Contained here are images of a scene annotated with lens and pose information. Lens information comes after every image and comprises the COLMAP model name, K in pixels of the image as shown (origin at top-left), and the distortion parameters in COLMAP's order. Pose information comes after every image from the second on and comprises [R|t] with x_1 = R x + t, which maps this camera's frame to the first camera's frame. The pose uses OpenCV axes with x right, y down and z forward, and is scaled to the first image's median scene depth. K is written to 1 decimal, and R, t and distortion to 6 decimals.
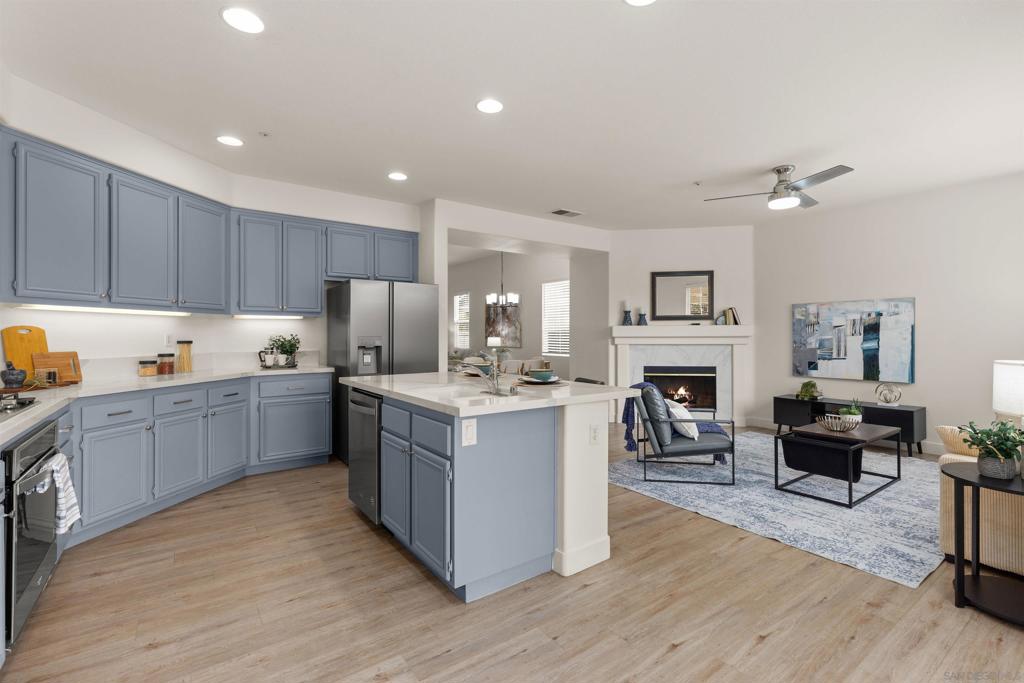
lens RADIAL K [[459.6, 0, 519.6], [0, 459.6, 335.1], [0, 0, 1]] dist [0.005907, -0.001320]
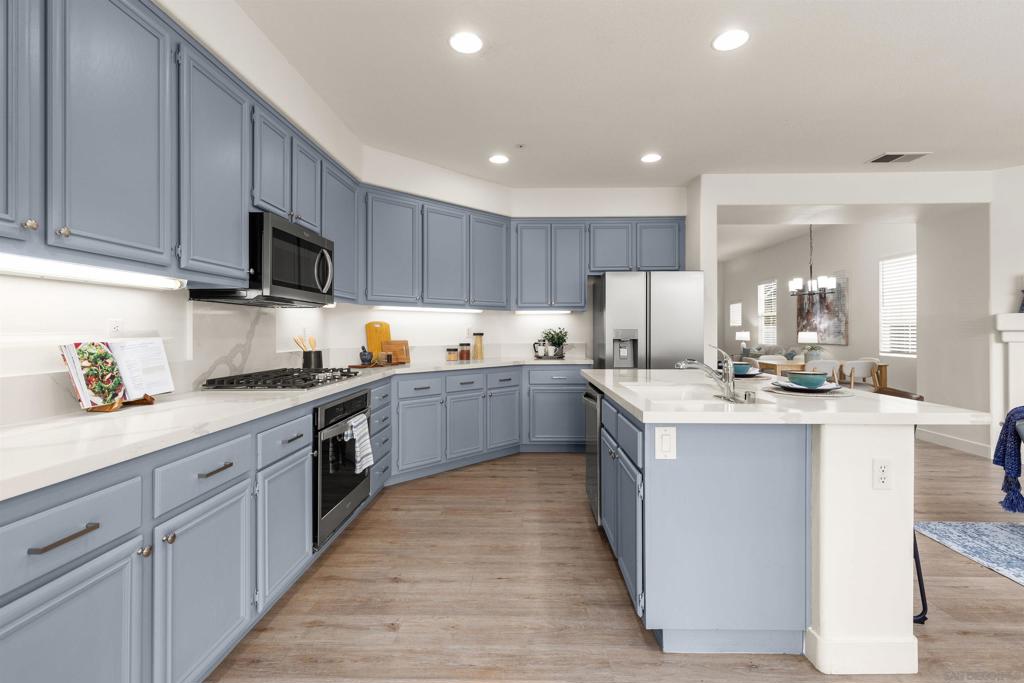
lens RADIAL K [[459.6, 0, 524.0], [0, 459.6, 329.1], [0, 0, 1]] dist [0.005907, -0.001320]
pose [[0.798456, -0.003088, -0.602046, 0.078323], [0.000746, 0.999991, -0.004140, 0.005665], [0.602053, 0.002856, 0.798451, 0.085644]]
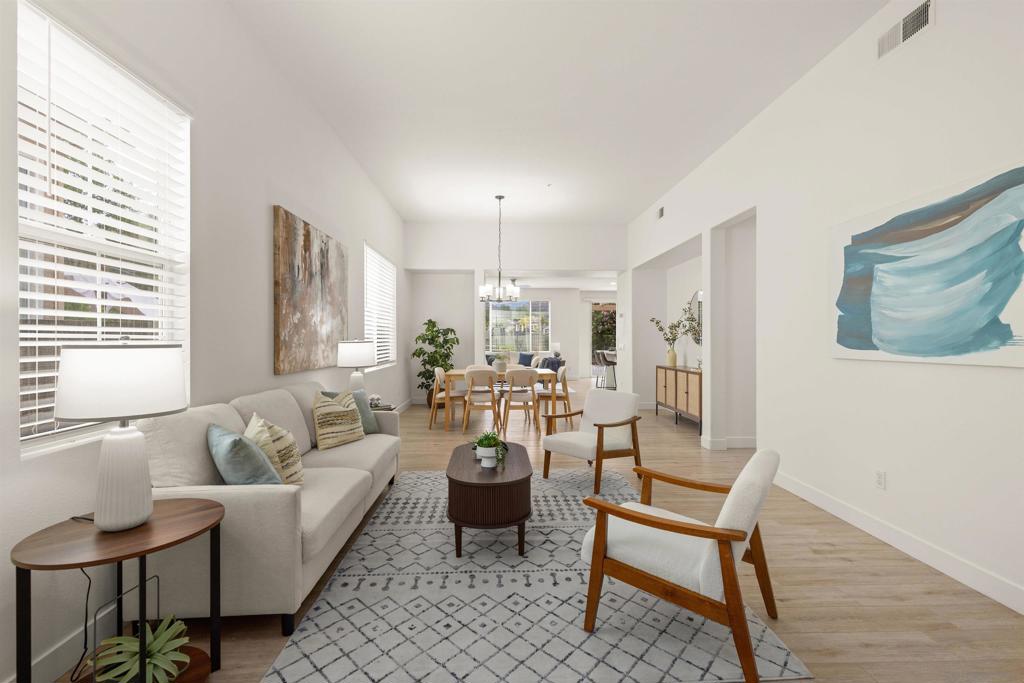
lens RADIAL K [[459.6, 0, 514.9], [0, 459.6, 340.6], [0, 0, 1]] dist [0.005907, -0.001320]
pose [[-0.829290, -0.000923, 0.558817, -0.842247], [0.000533, 0.999997, 0.002443, 0.006095], [-0.558818, 0.002324, -0.829287, 2.770324]]
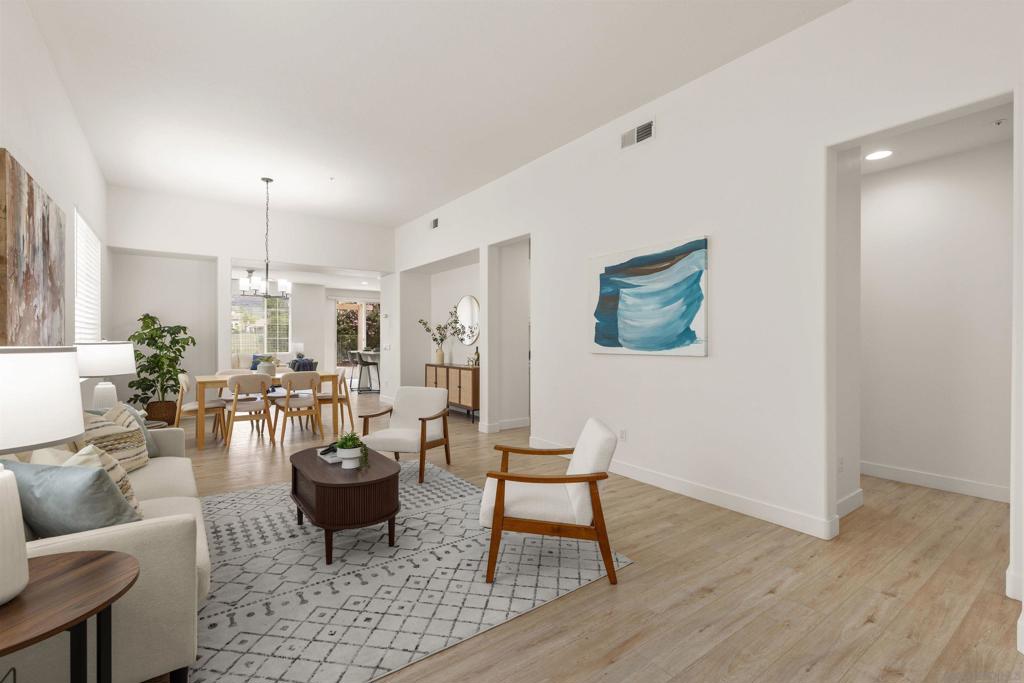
lens RADIAL K [[459.6, 0, 517.2], [0, 459.6, 341.2], [0, 0, 1]] dist [0.005907, -0.001320]
pose [[-0.999993, 0.000178, -0.003639, -0.702782], [0.000162, 0.999991, 0.004345, 0.005193], [0.003639, 0.004345, -0.999984, 2.881140]]
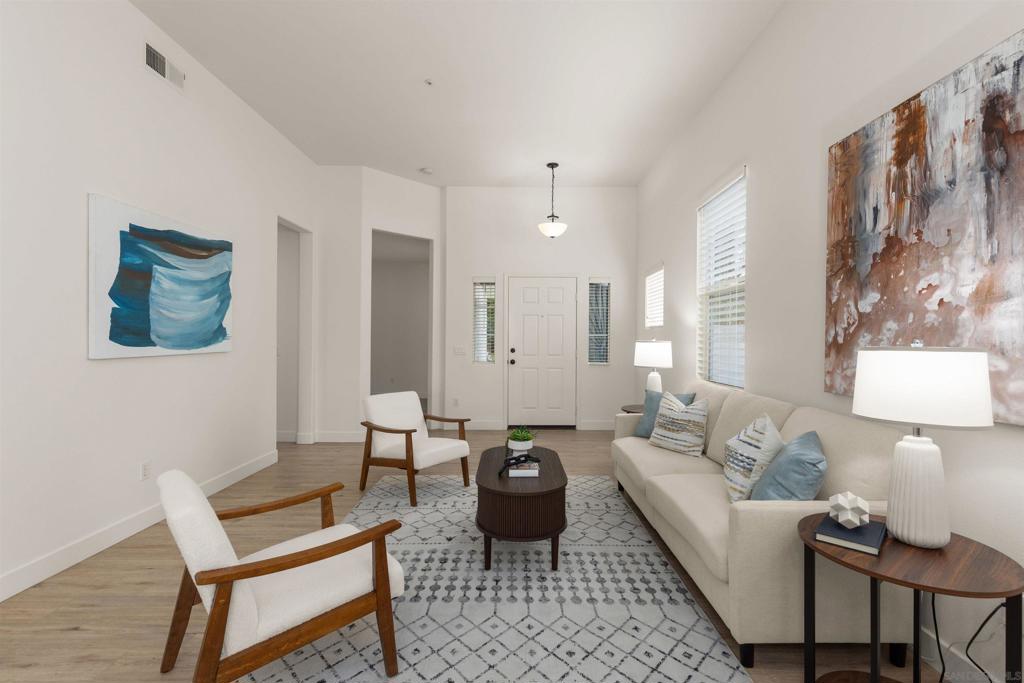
lens RADIAL K [[459.6, 0, 521.3], [0, 459.6, 341.0], [0, 0, 1]] dist [0.005907, -0.001320]
pose [[0.812337, 0.010318, -0.583098, -0.157782], [-0.007673, 0.999946, 0.007006, 0.004888], [0.583138, -0.001217, 0.812372, 1.841648]]
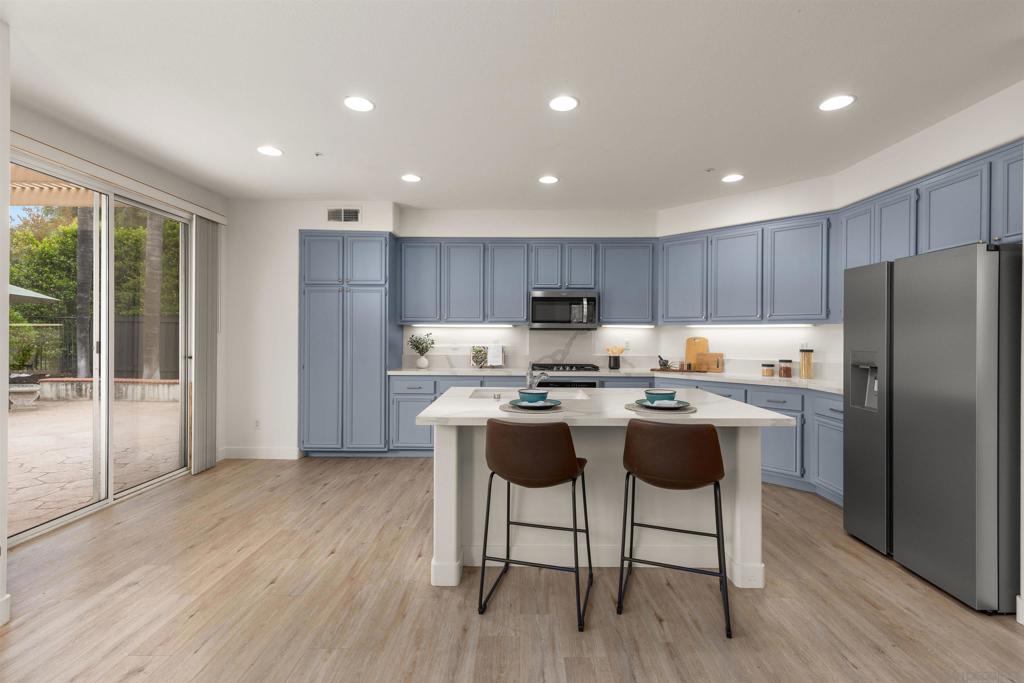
lens RADIAL K [[459.6, 0, 520.6], [0, 459.6, 333.6], [0, 0, 1]] dist [0.005907, -0.001320]
pose [[-0.587302, -0.003867, -0.809359, 0.442397], [-0.005746, 0.999983, -0.000609, -0.016381], [0.809347, 0.004293, -0.587314, 0.879858]]
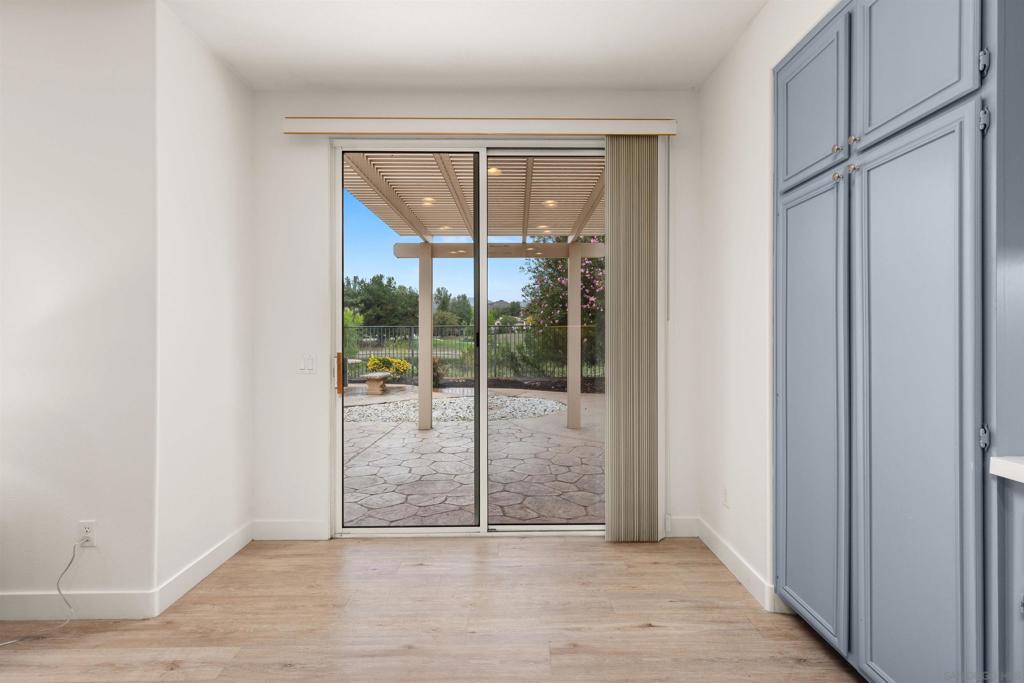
lens RADIAL K [[459.6, 0, 521.0], [0, 459.6, 337.9], [0, 0, 1]] dist [0.005907, -0.001320]
pose [[-0.817648, 0.002033, 0.575715, -0.120223], [0.002563, 0.999997, 0.000109, 0.005128], [-0.575713, 0.001564, -0.817650, 0.399561]]
